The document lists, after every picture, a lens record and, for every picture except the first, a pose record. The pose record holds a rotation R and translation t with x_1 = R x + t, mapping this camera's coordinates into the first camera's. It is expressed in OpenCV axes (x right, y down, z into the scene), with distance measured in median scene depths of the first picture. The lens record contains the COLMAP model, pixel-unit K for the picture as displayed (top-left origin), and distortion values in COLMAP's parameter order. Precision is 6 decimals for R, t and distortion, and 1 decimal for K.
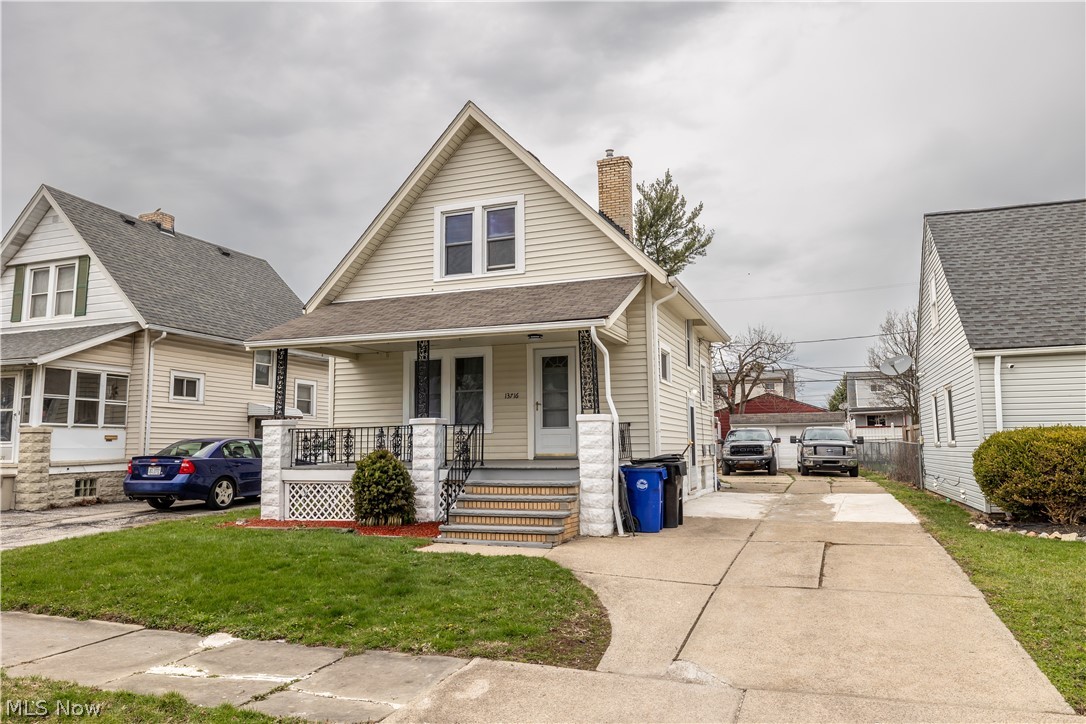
lens RADIAL K [[741.3, 0, 543.0], [0, 741.3, 362.0], [0, 0, 1]] dist [0.004325, 0.000583]
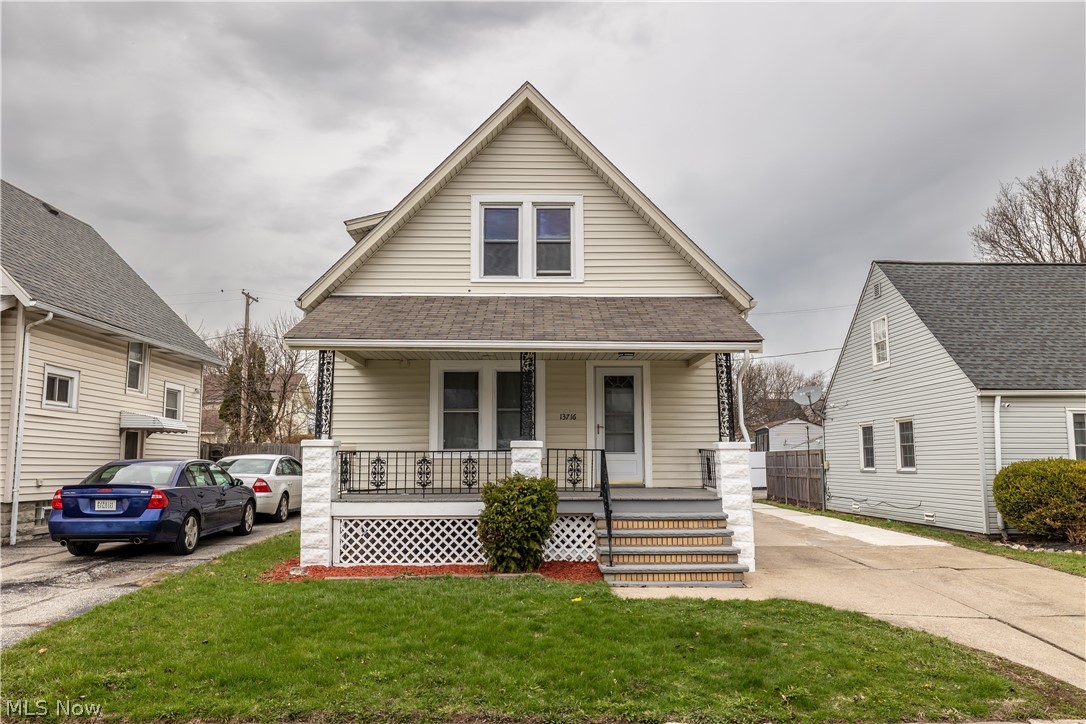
lens RADIAL K [[771.0, 0, 543.1], [0, 771.0, 377.5], [0, 0, 1]] dist [0.001319, 0.001713]
pose [[0.928371, 0.048428, 0.368486, -0.407994], [-0.049449, 0.998754, -0.006677, 0.005287], [-0.368350, -0.012023, 0.929609, 0.136415]]
